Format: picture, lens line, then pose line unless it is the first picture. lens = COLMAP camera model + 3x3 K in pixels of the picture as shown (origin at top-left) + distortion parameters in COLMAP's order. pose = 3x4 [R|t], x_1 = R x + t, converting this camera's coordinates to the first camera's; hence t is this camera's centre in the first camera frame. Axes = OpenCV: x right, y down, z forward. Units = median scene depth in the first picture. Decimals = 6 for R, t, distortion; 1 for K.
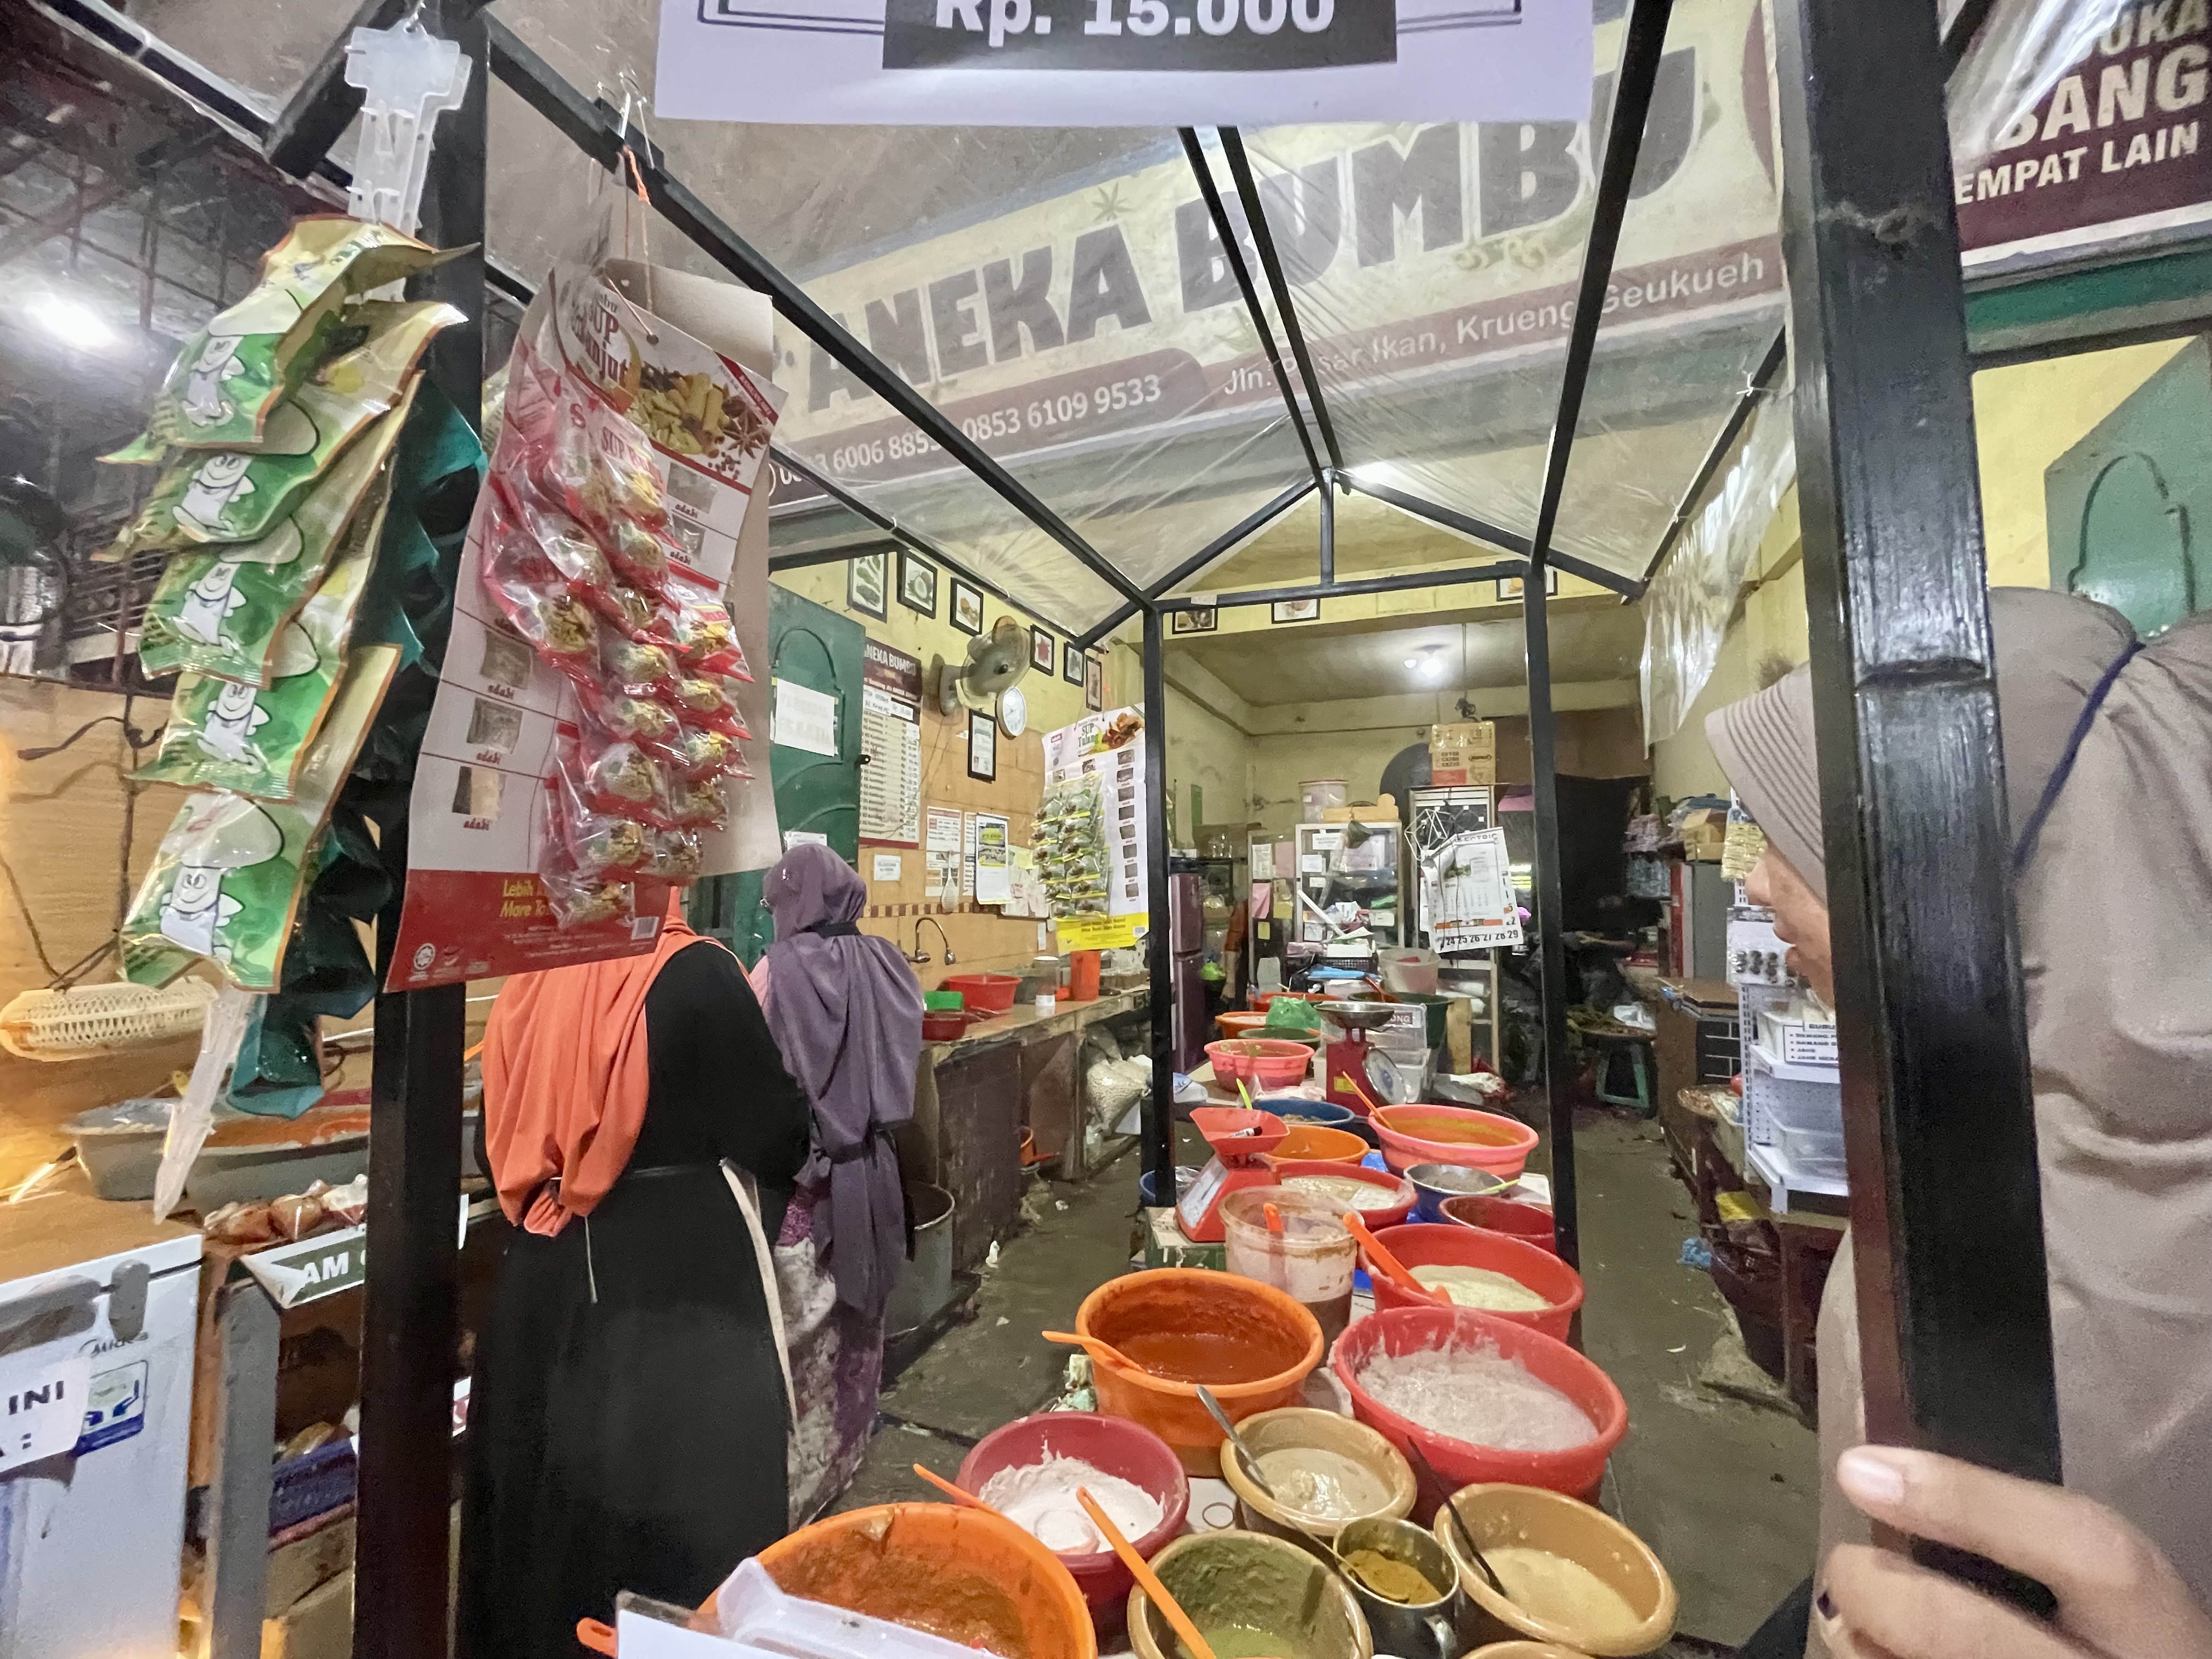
lens RADIAL K [[903.3, 0, 1084.7], [0, 903.3, 825.1], [0, 0, 1]] dist [0.003026, 0.000144]
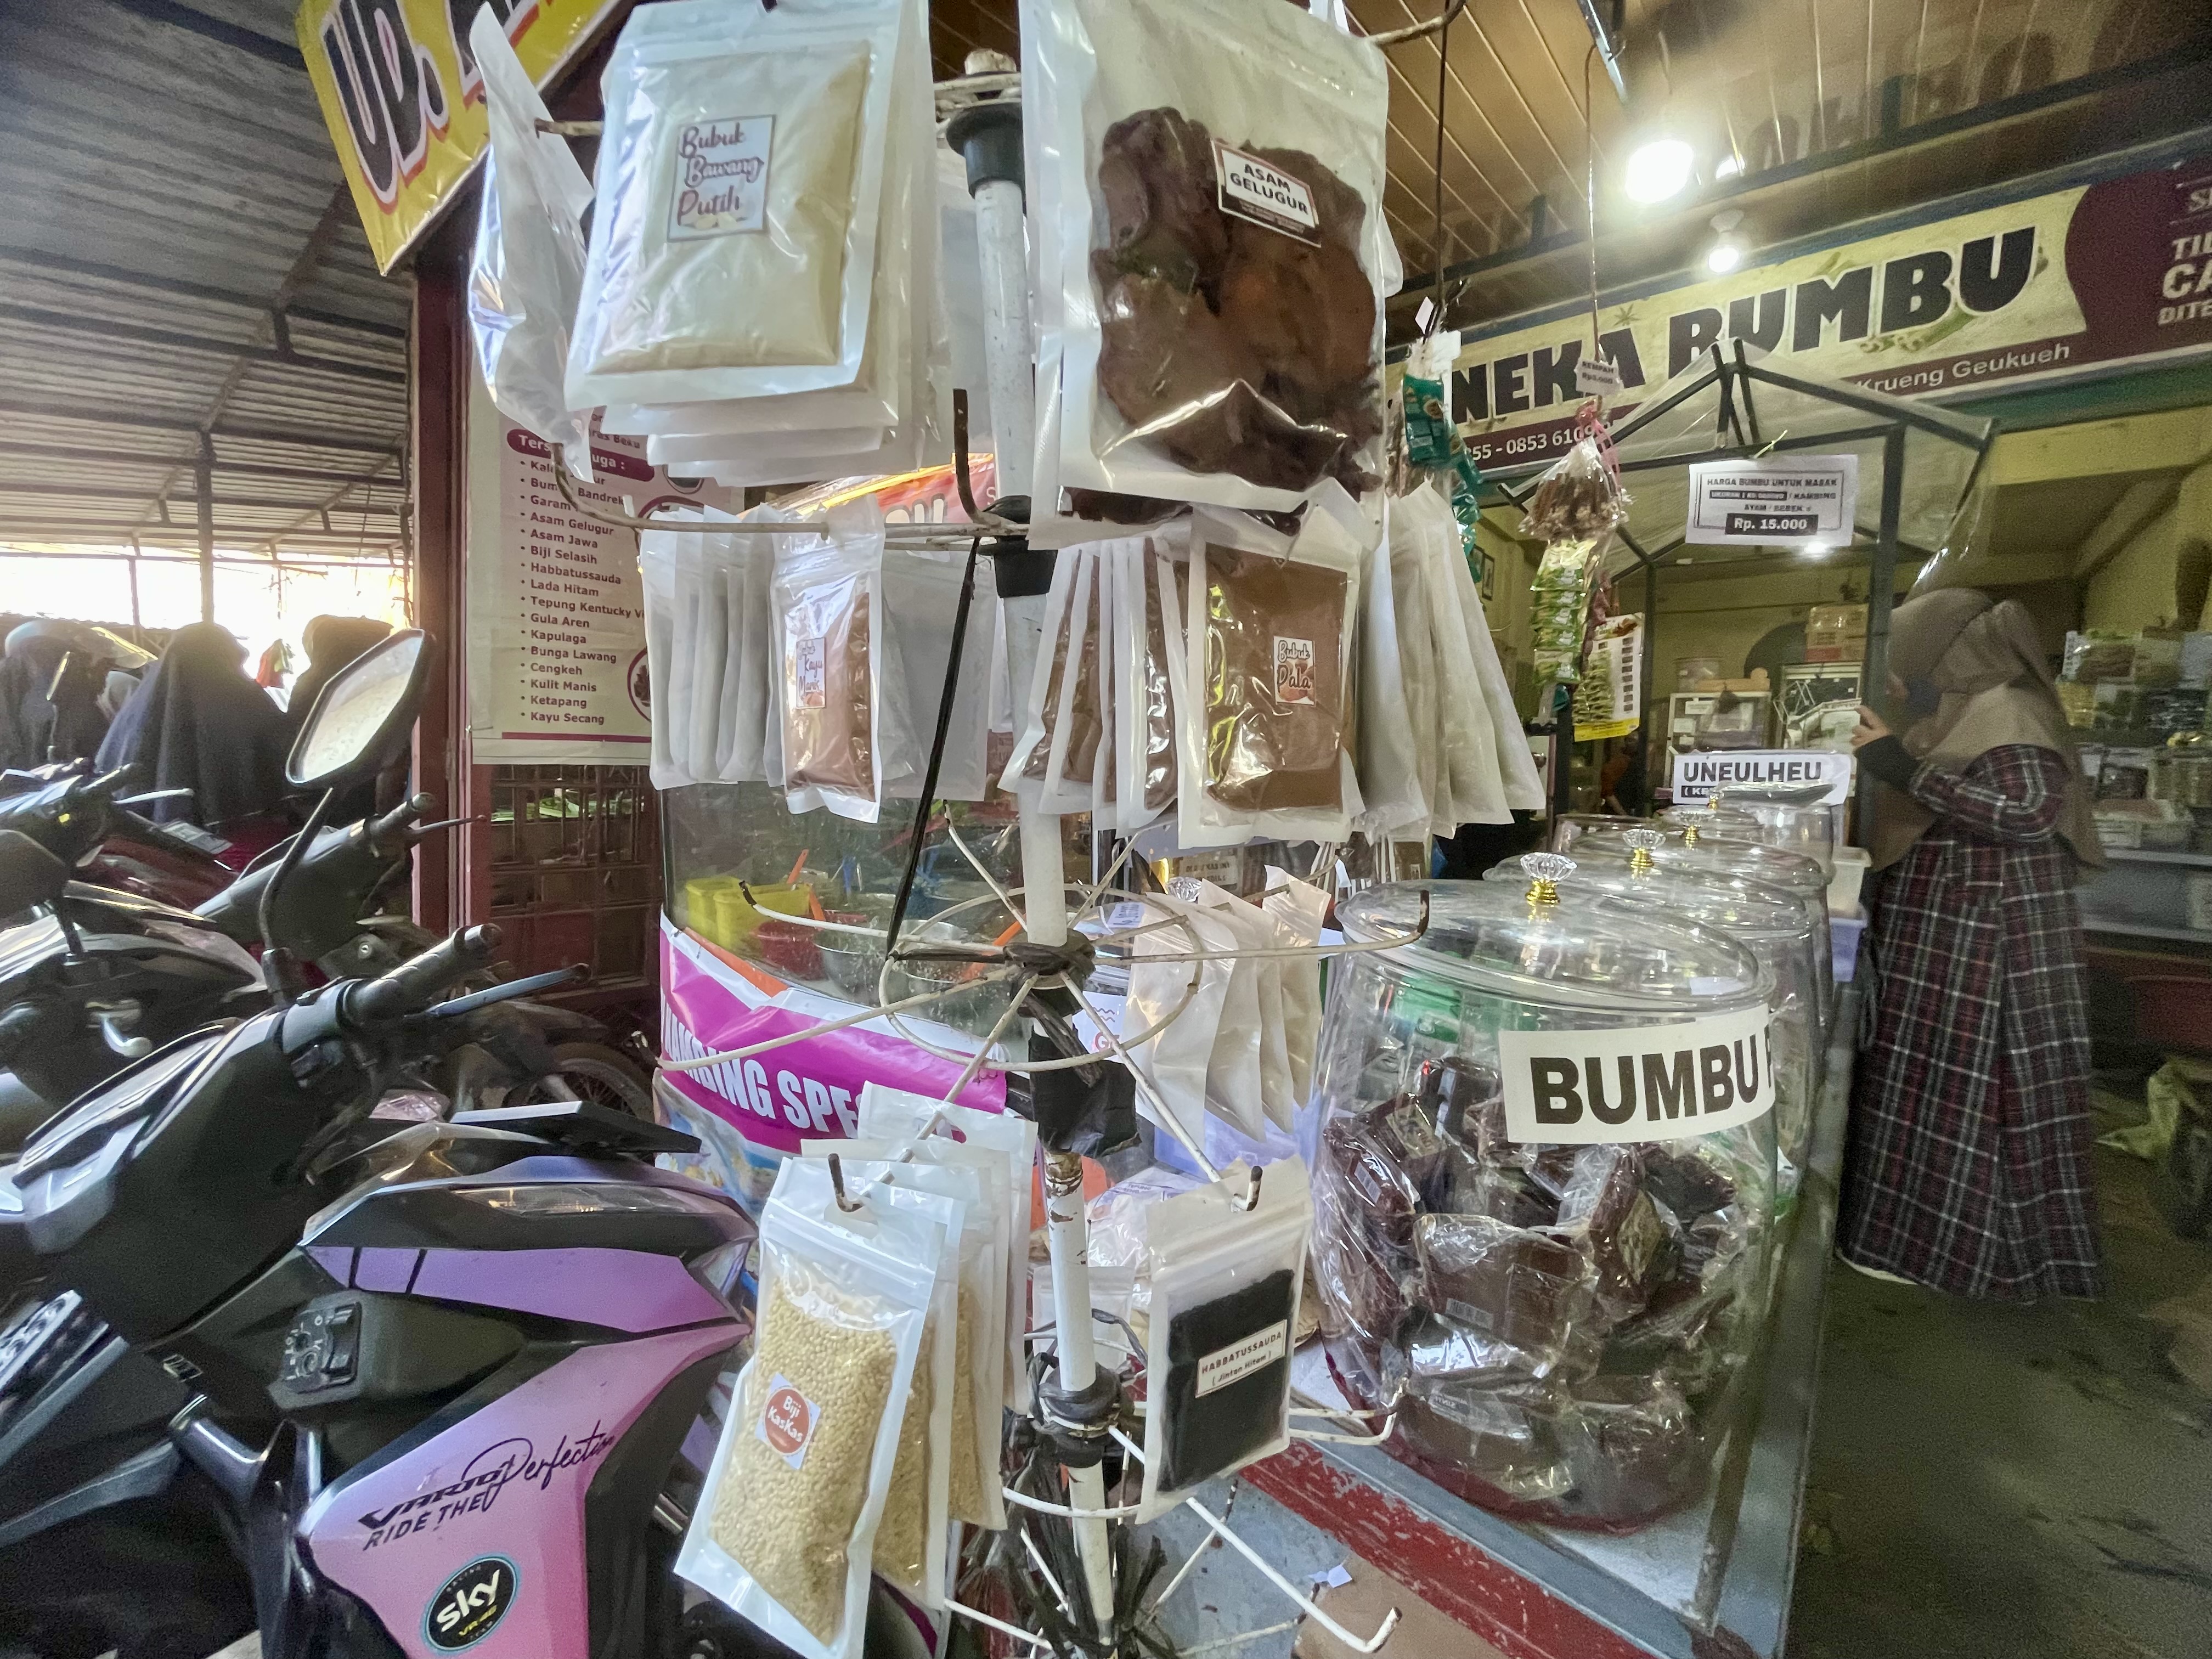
lens RADIAL K [[865.2, 0, 1110.6], [0, 865.2, 820.7], [0, 0, 1]] dist [-0.000840, -0.000764]
pose [[0.955378, 0.052539, -0.290676, -0.380146], [-0.014021, 0.991012, 0.133039, 0.064243], [0.295053, -0.123027, 0.947528, -0.966689]]
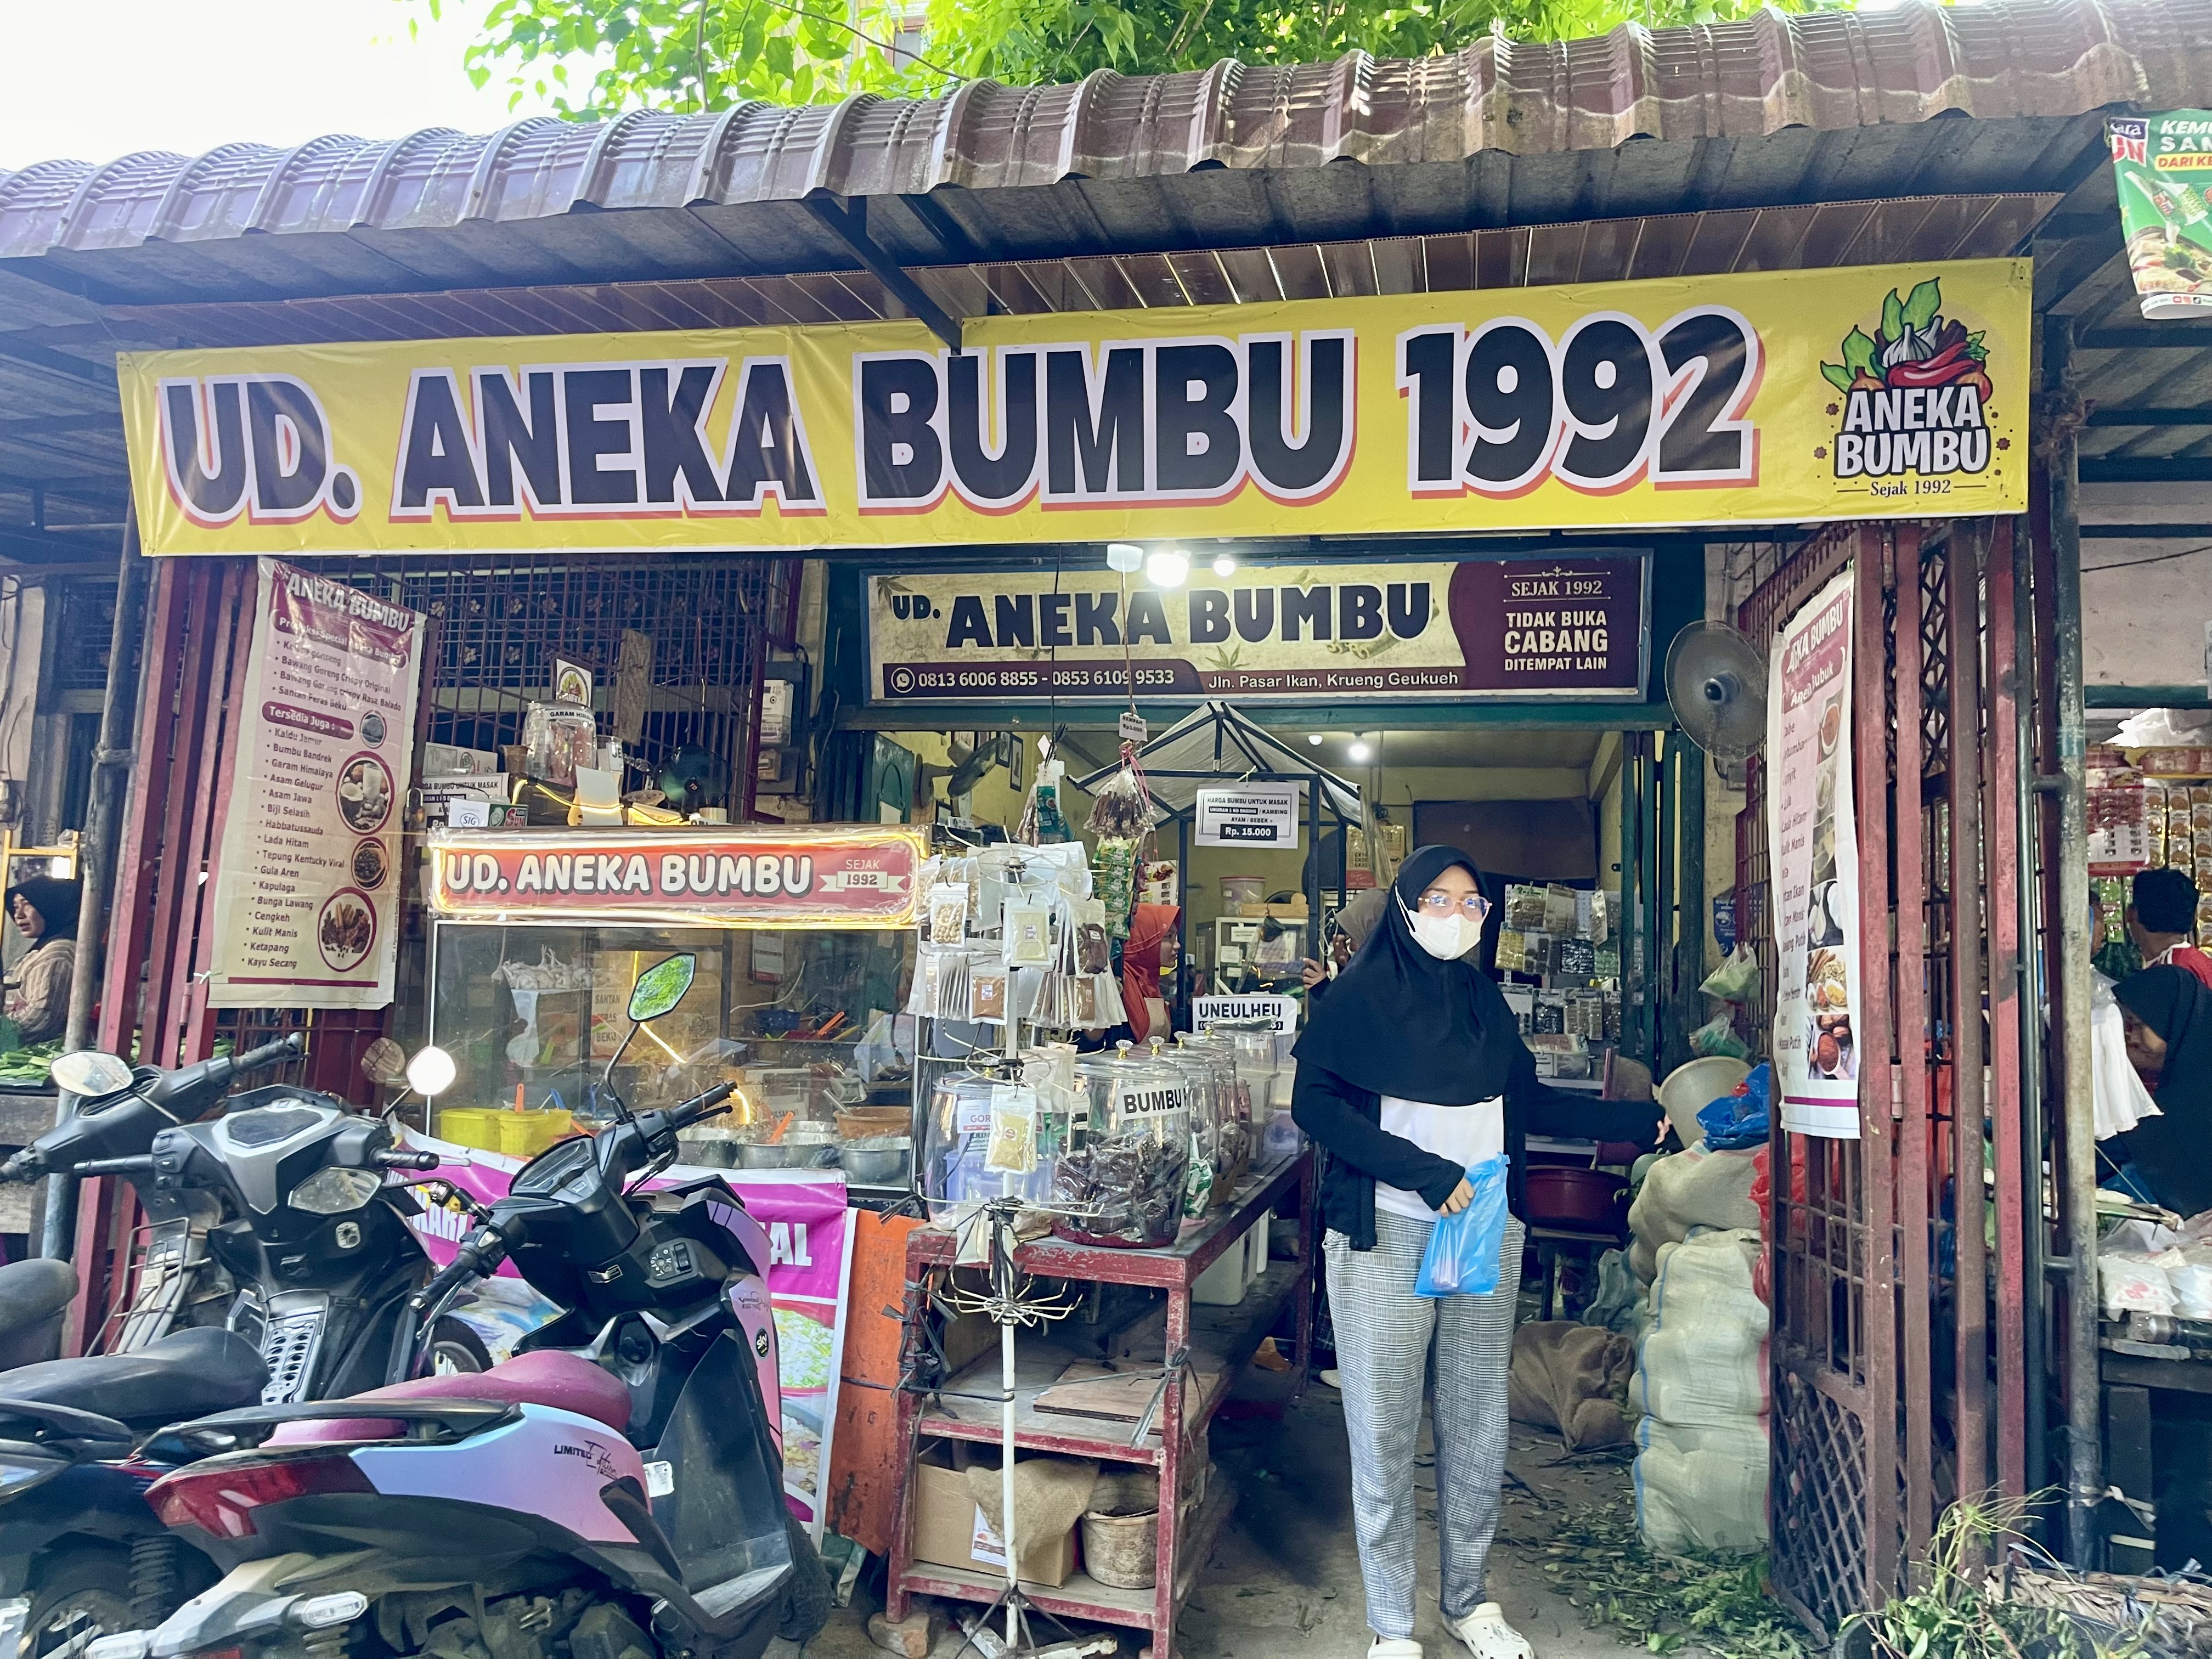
lens RADIAL K [[1572.3, 0, 1040.9], [0, 1572.3, 823.3], [0, 0, 1]] dist [0.066319, -0.000220]
pose [[0.988348, 0.051042, 0.143397, -0.632044], [-0.043906, 0.997655, -0.052498, -0.012829], [-0.145741, 0.045590, 0.988272, -2.112056]]
